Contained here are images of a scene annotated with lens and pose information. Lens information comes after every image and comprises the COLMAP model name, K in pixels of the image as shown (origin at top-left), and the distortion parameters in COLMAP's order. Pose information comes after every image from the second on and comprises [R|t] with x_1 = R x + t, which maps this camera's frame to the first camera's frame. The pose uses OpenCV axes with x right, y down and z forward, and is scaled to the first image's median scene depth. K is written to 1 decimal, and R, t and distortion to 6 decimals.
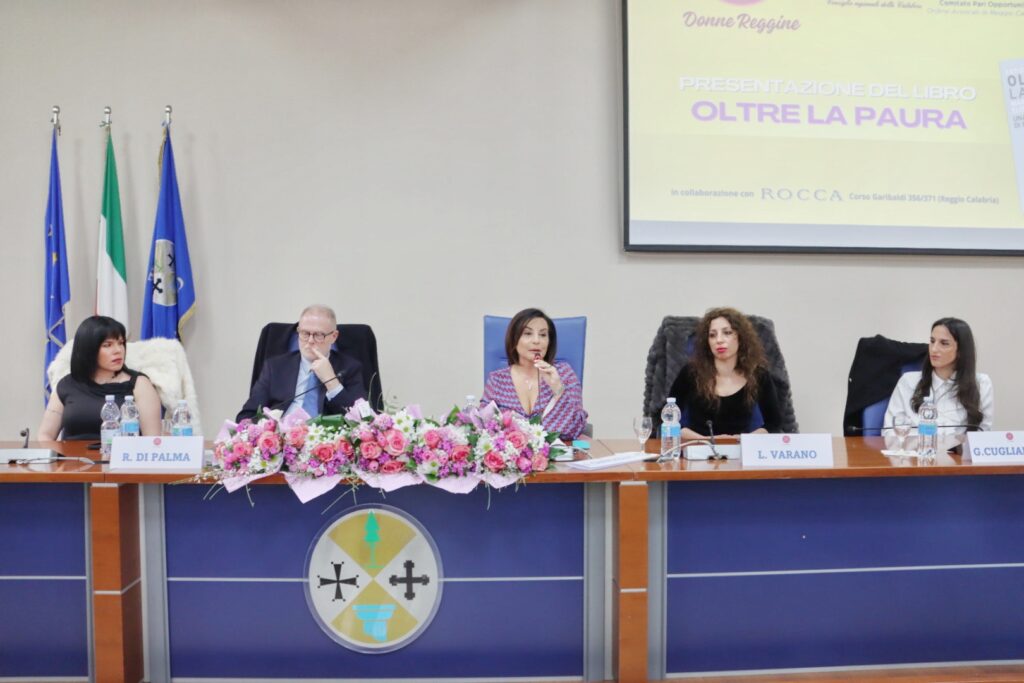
lens RADIAL K [[858.5, 0, 512.0], [0, 858.5, 341.5], [0, 0, 1]] dist [-0.151255, 0.118468]
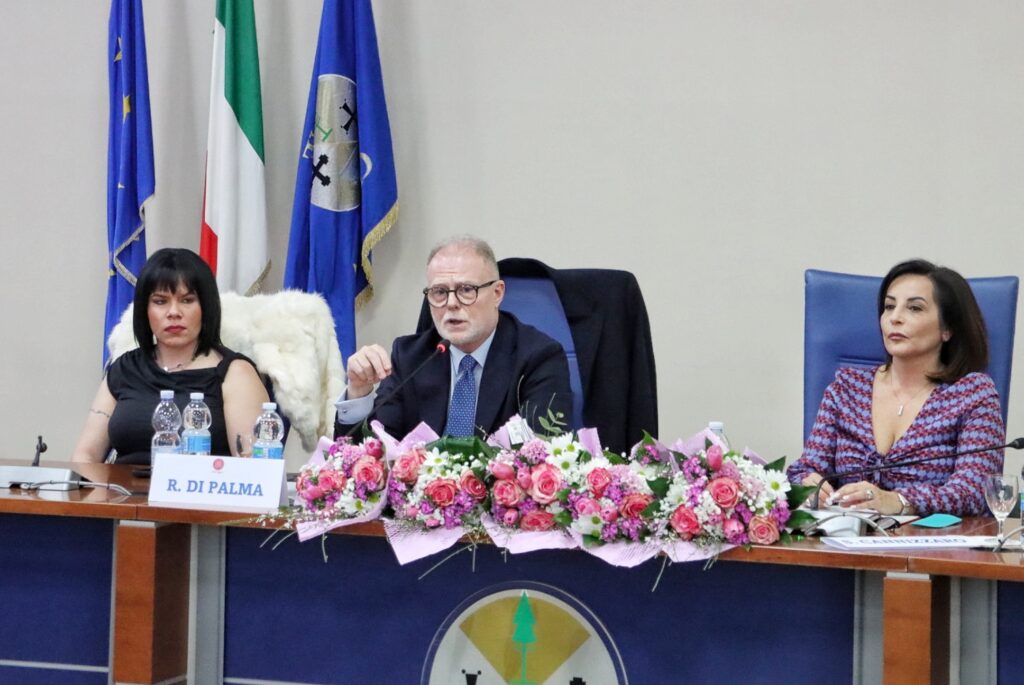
lens RADIAL K [[2935.9, 0, 512.0], [0, 2935.9, 342.5], [0, 0, 1]] dist [0.377610, 1.726759]
pose [[0.917721, 0.043295, -0.394859, 0.616208], [-0.028877, 0.998684, 0.042387, -0.071357], [0.396174, -0.027497, 0.917764, -0.909664]]
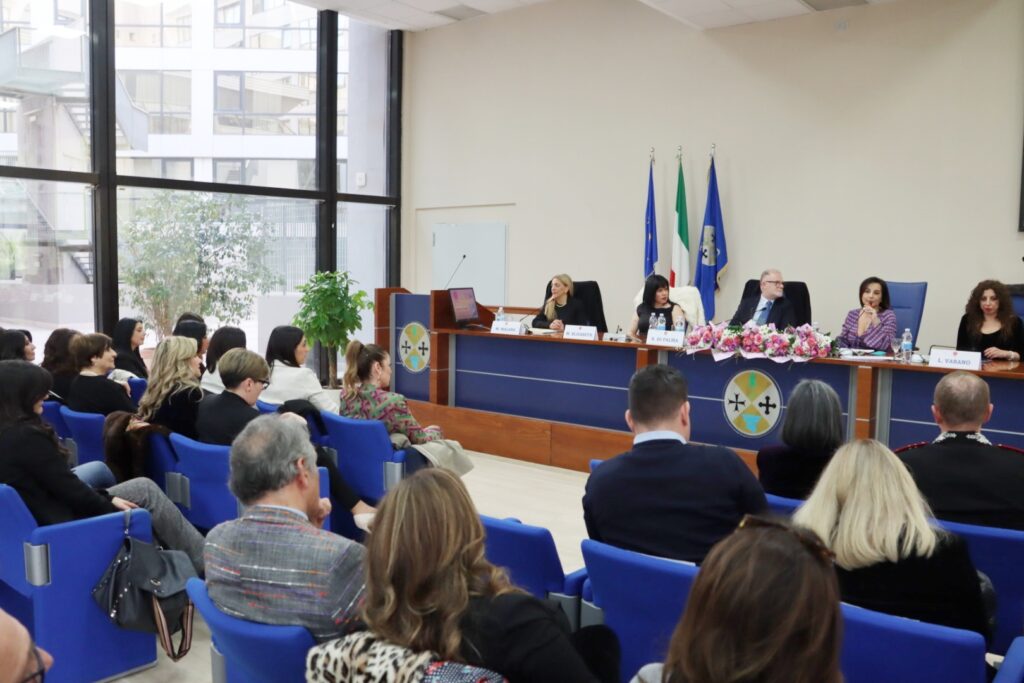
lens RADIAL K [[866.4, 0, 512.0], [0, 866.4, 341.5], [0, 0, 1]] dist [-0.148971, 0.126449]
pose [[0.753914, 0.070270, -0.653205, 0.719611], [-0.022998, 0.996477, 0.080654, -0.035224], [0.656571, -0.045784, 0.752874, -0.948878]]
